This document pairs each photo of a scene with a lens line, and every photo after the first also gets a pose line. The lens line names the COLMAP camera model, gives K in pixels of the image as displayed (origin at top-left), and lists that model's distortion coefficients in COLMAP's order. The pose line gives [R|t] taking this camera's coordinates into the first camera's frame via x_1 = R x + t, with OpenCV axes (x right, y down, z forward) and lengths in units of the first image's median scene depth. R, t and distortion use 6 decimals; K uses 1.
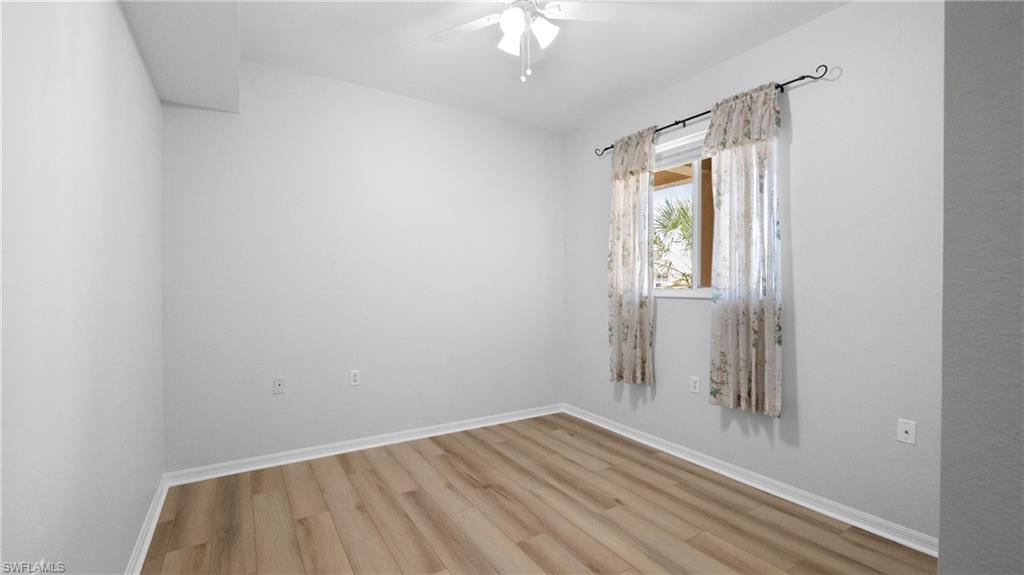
lens RADIAL K [[438.1, 0, 512.0], [0, 438.1, 287.5], [0, 0, 1]] dist [-0.000843, -0.000094]
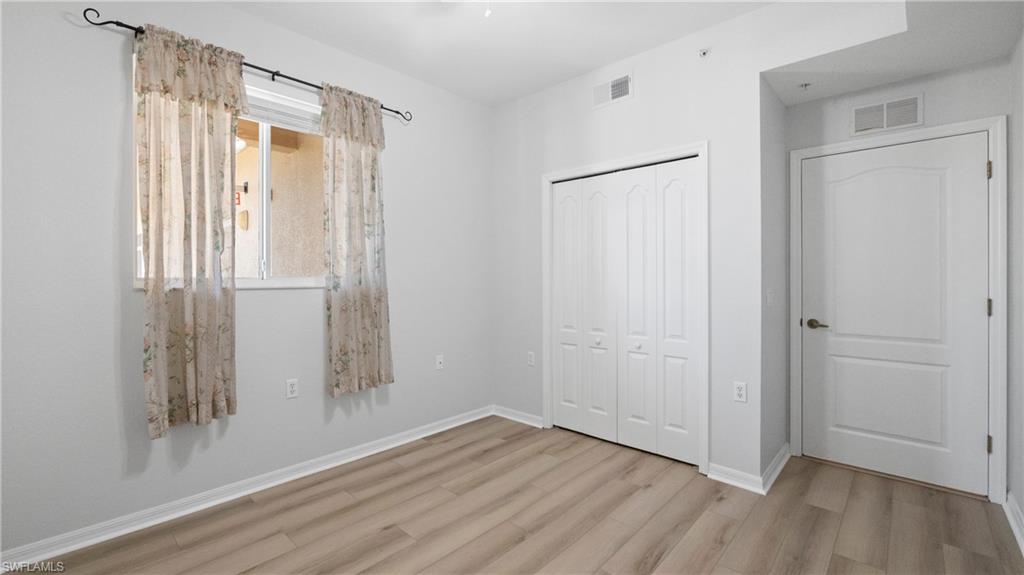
lens RADIAL K [[430.9, 0, 509.6], [0, 430.9, 269.4], [0, 0, 1]] dist [-0.000878, -0.000146]
pose [[-0.251101, 0.009372, 0.967916, -0.582706], [-0.000167, 0.999953, -0.009726, -0.004849], [-0.967961, -0.002604, -0.251088, 0.907188]]
